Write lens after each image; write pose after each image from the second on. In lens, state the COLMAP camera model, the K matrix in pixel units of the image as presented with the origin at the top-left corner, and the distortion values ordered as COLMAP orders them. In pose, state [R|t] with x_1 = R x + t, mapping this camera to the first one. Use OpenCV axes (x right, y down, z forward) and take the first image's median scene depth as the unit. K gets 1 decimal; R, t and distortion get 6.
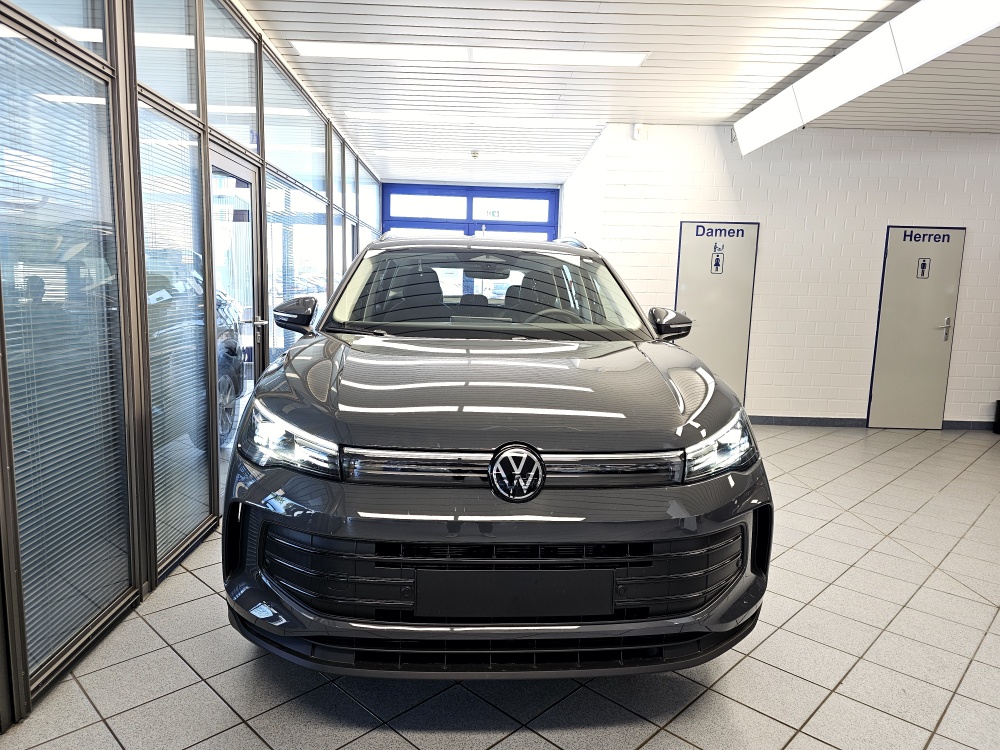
lens RADIAL K [[673.5, 0, 500.0], [0, 673.5, 375.0], [0, 0, 1]] dist [0.061461, -0.084559]
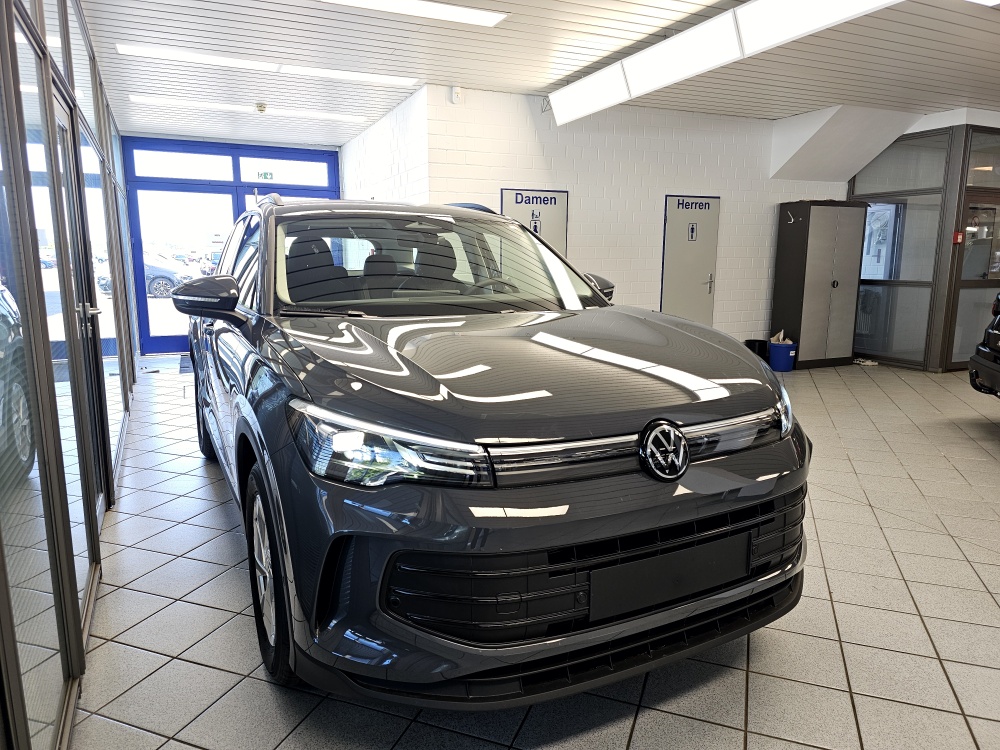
lens RADIAL K [[671.3, 0, 505.9], [0, 671.3, 370.3], [0, 0, 1]] dist [0.073295, -0.083943]
pose [[0.915080, -0.092696, 0.392475, -0.150342], [0.076983, 0.995479, 0.055626, -0.010503], [-0.395857, -0.020689, 0.918079, 0.059370]]
